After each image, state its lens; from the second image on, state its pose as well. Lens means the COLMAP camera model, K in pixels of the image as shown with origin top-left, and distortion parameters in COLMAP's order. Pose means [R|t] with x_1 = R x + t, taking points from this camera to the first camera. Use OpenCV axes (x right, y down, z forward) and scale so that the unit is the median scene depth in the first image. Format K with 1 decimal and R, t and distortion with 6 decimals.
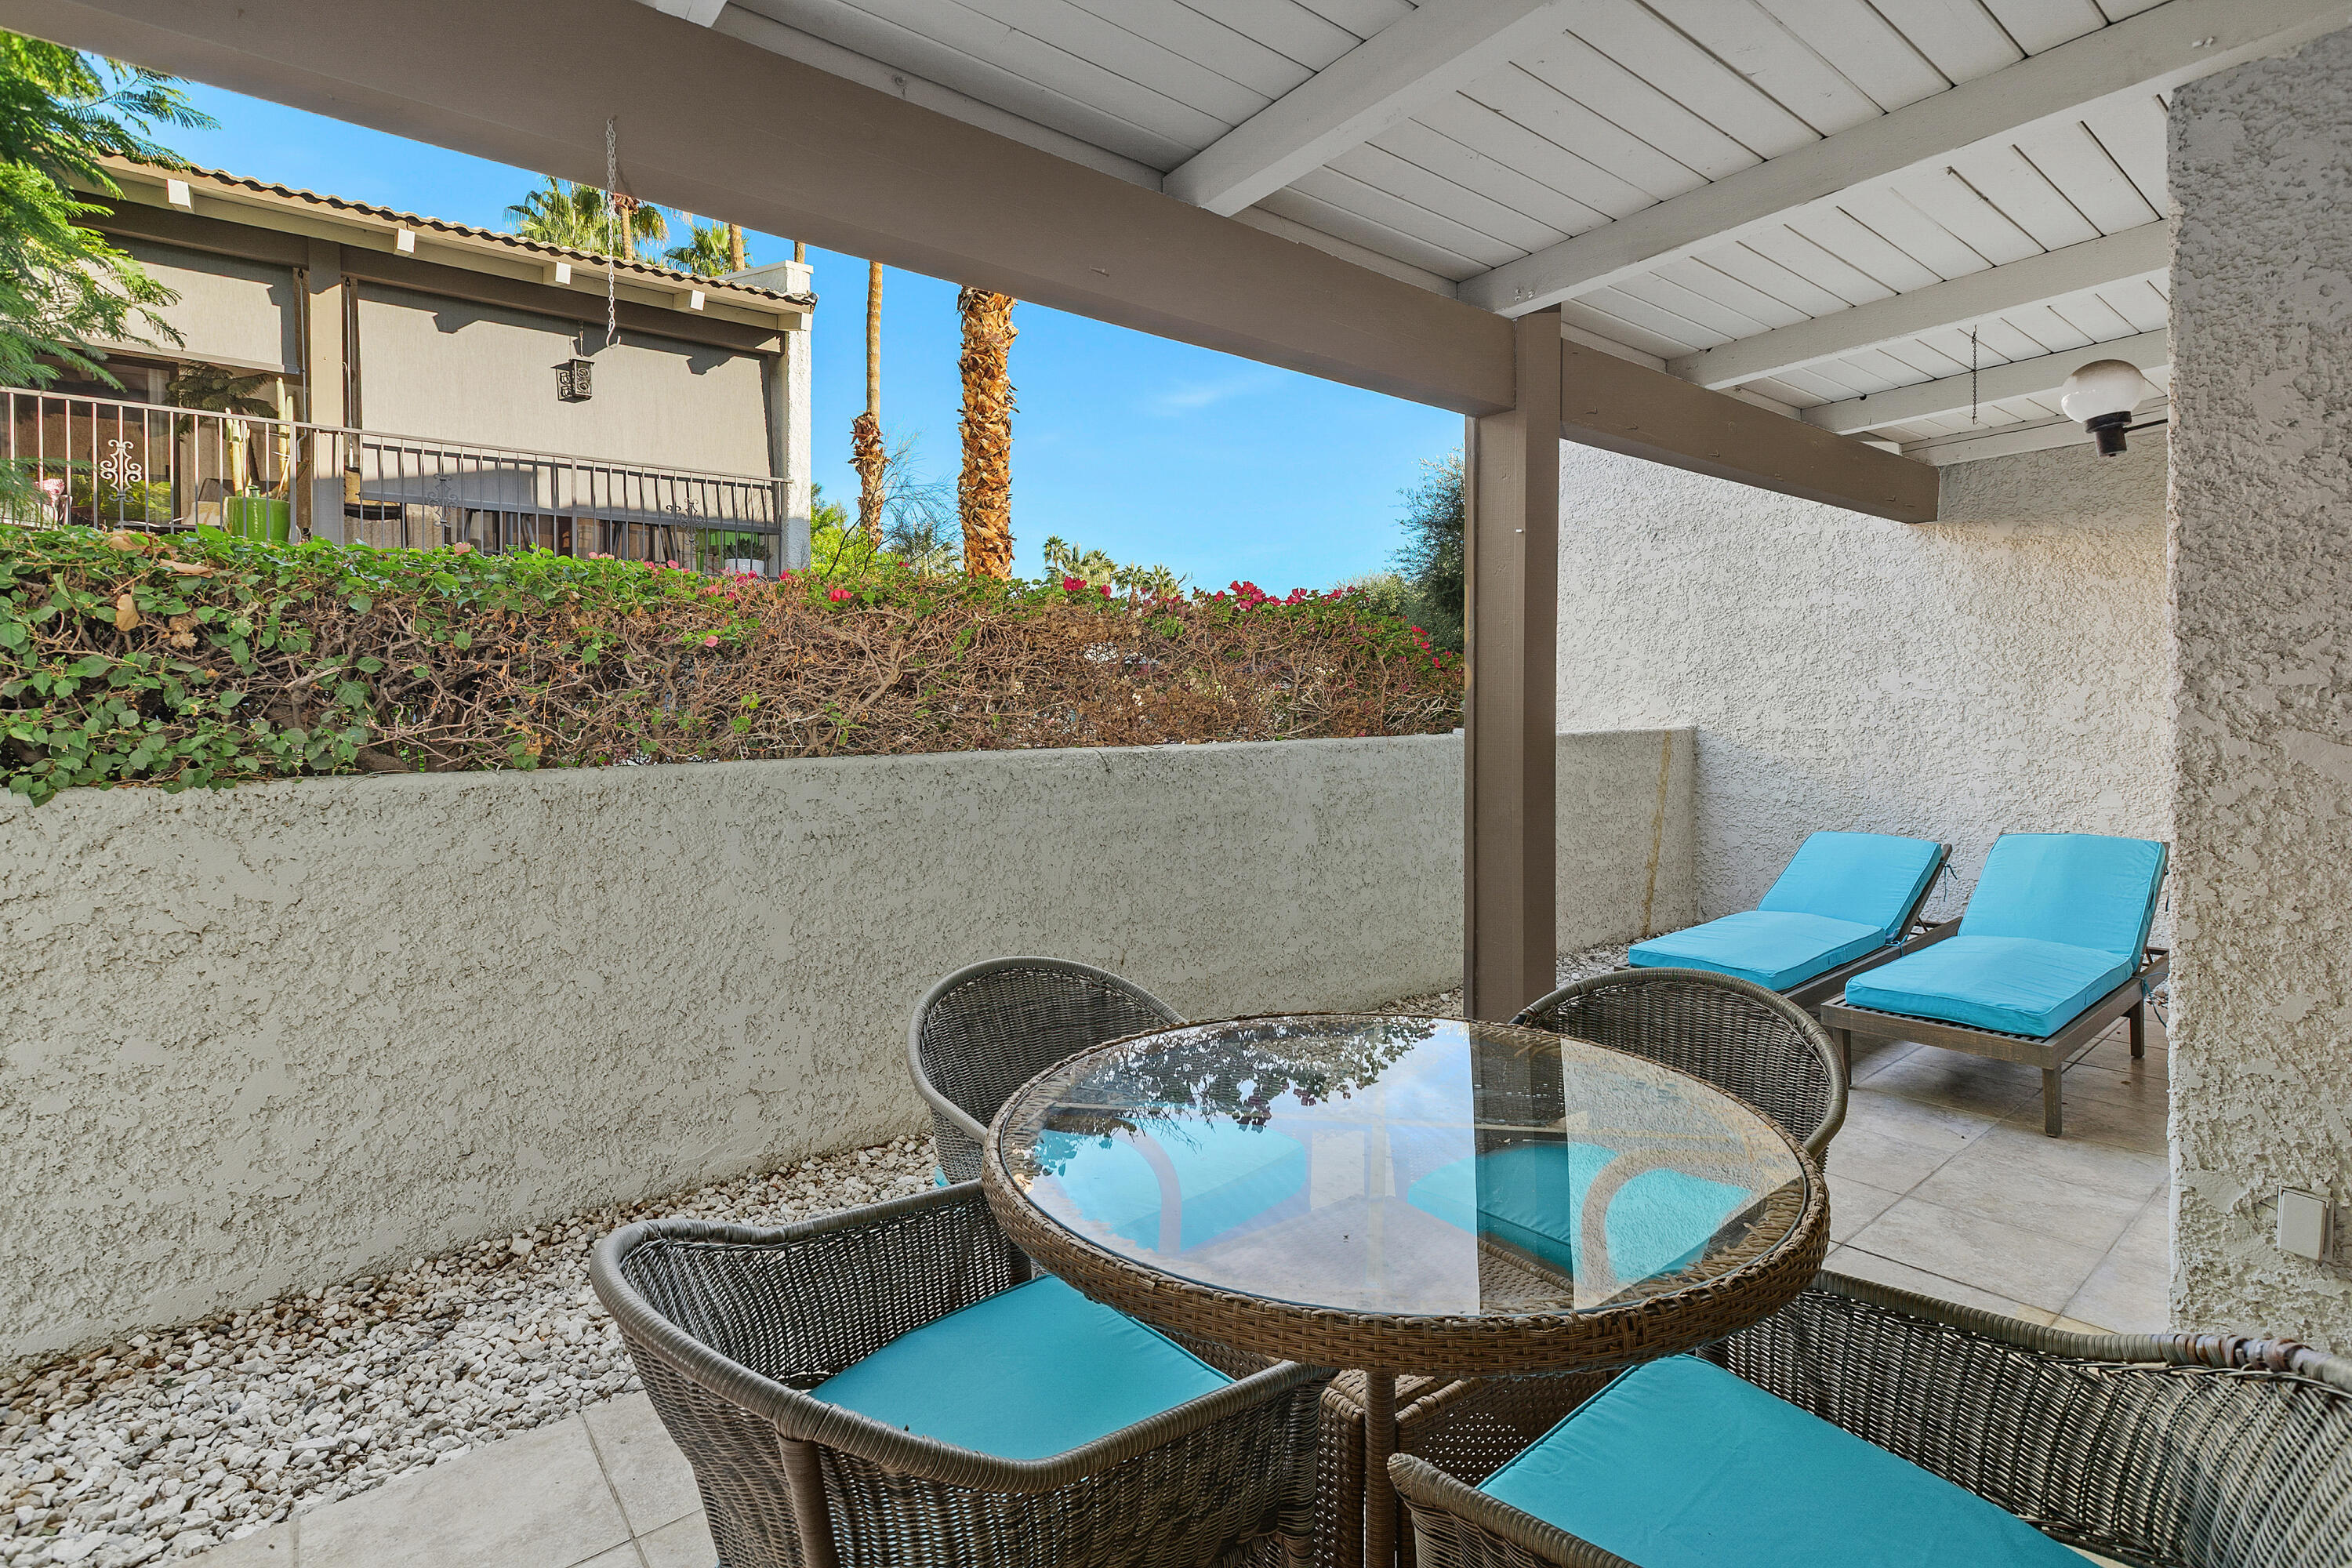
lens RADIAL K [[1072.2, 0, 1142.8], [0, 1072.2, 729.4], [0, 0, 1]] dist [0.004291, -0.001966]
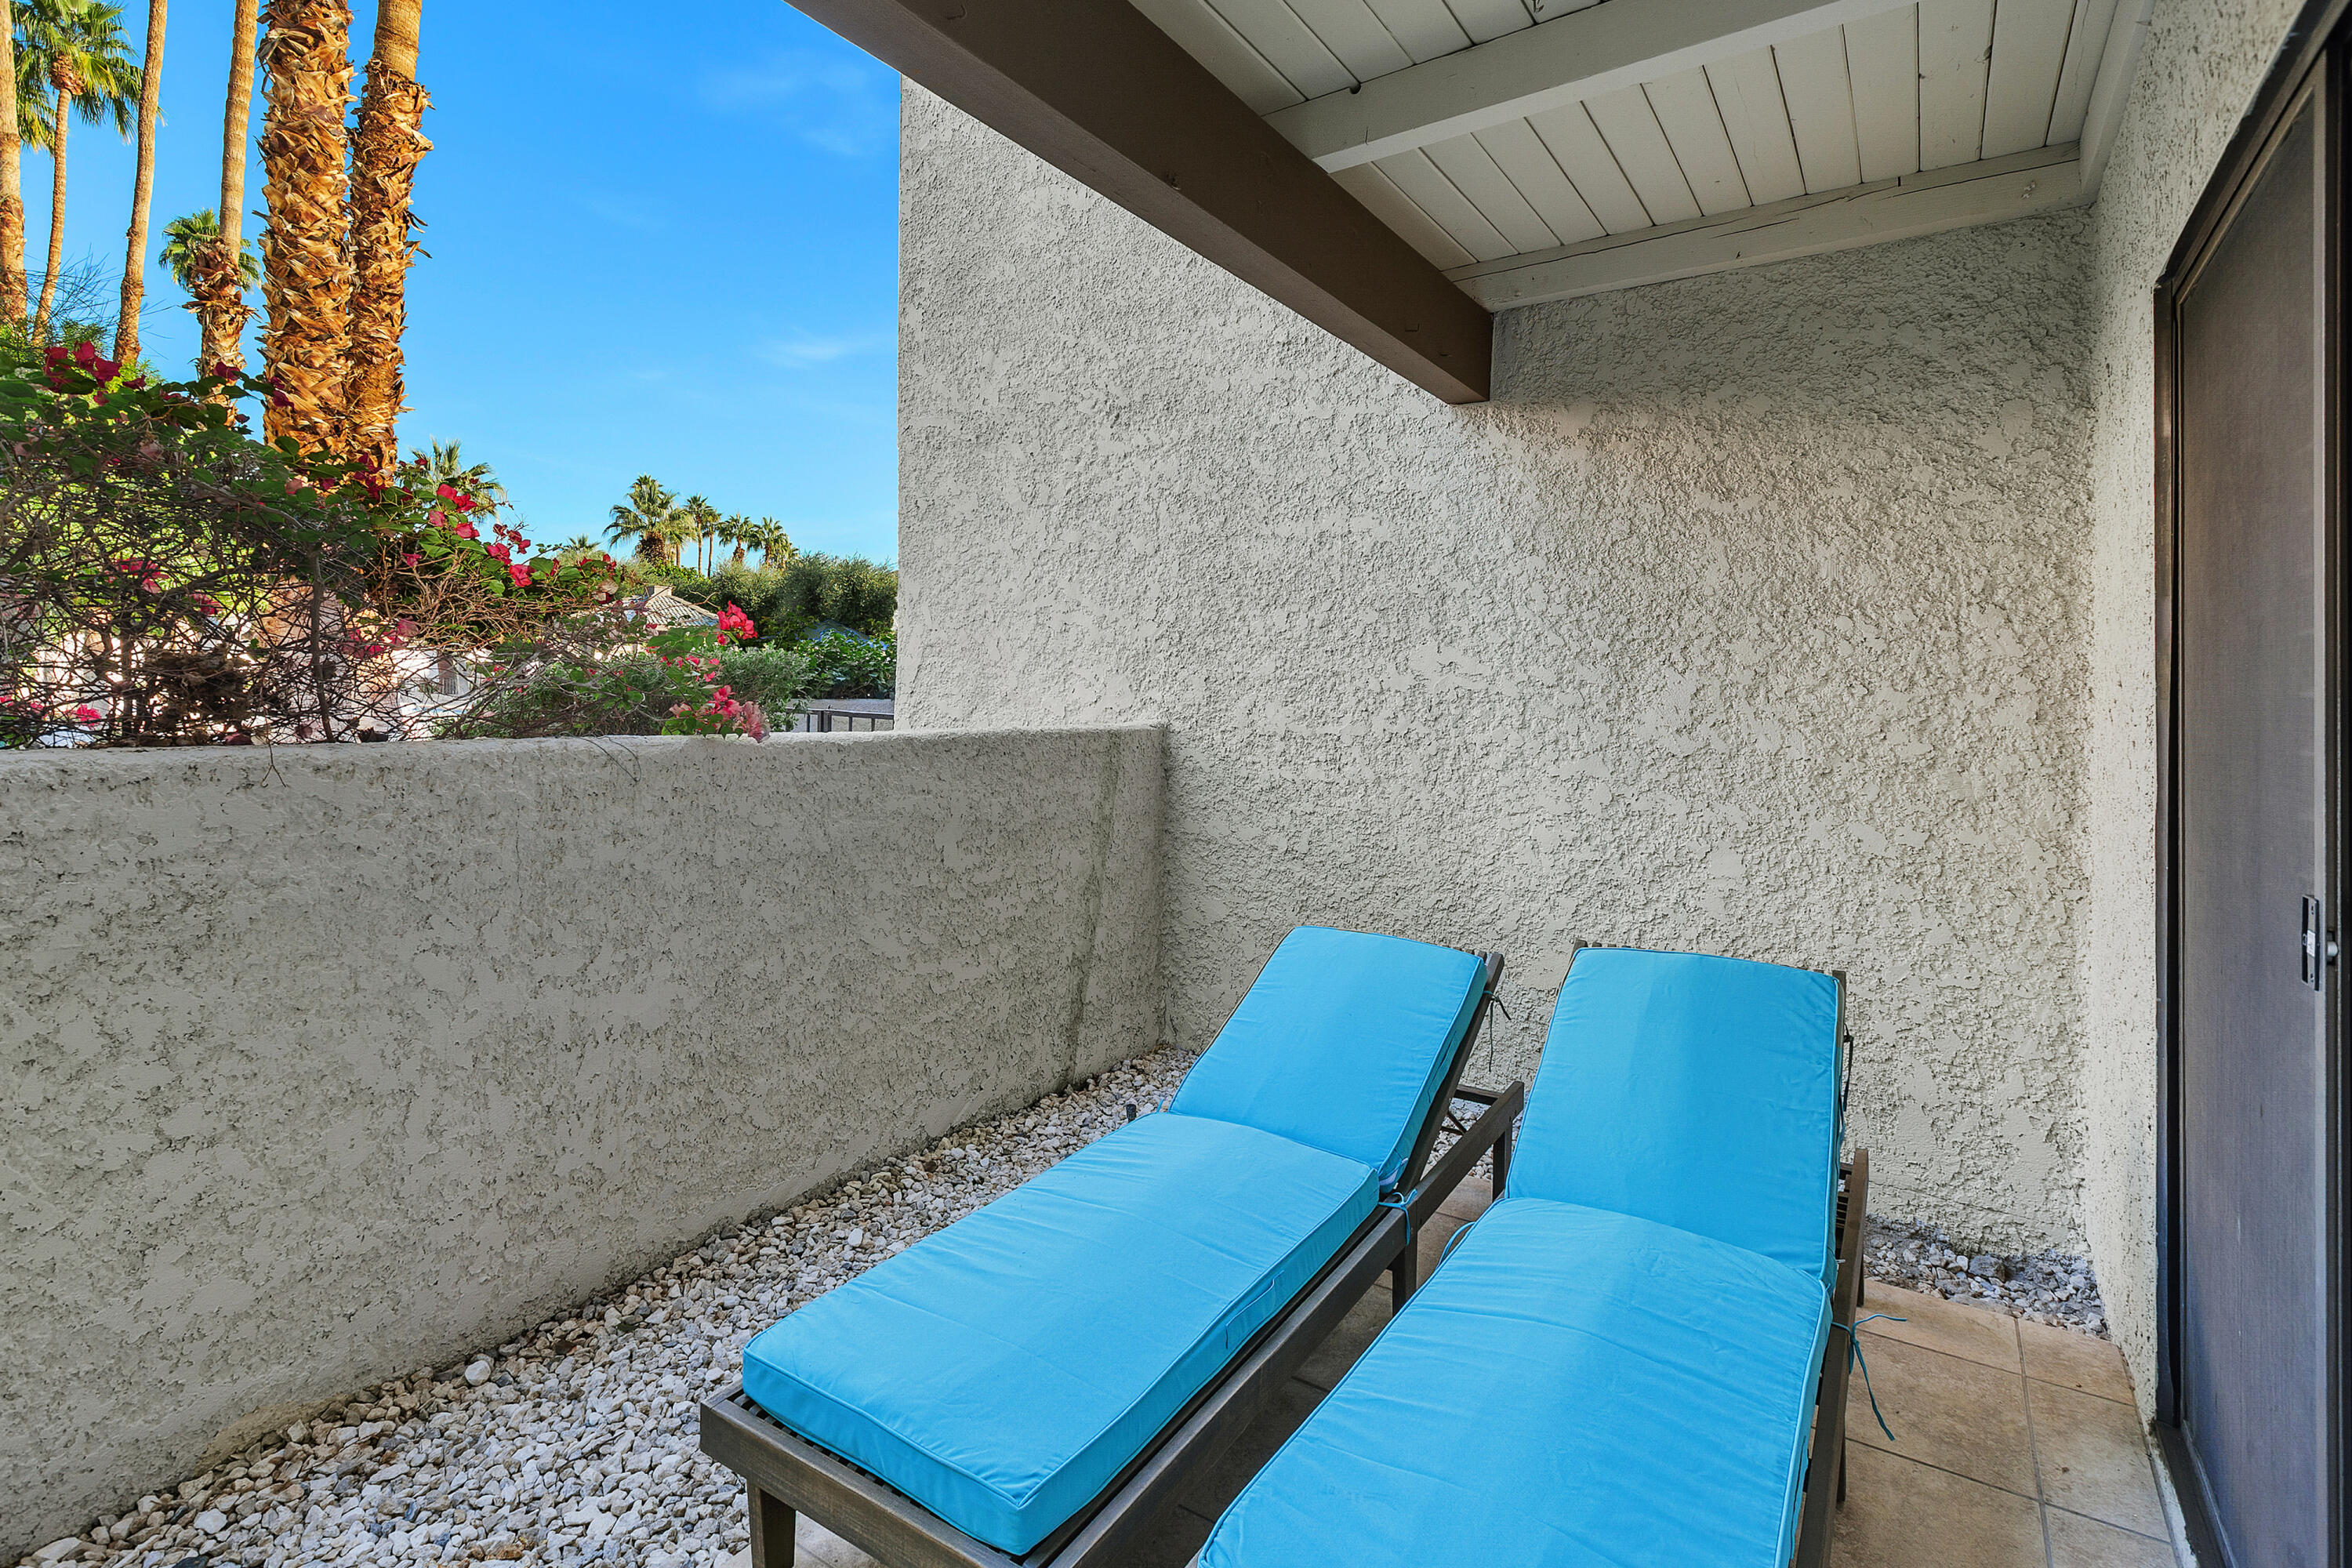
lens RADIAL K [[1072.2, 0, 1185.9], [0, 1072.2, 645.7], [0, 0, 1]] dist [0.004291, -0.001966]
pose [[0.943450, 0.042558, 0.328772, 0.376439], [-0.023139, 0.997761, -0.062755, -0.011382], [-0.330706, 0.051599, 0.942322, 0.481781]]
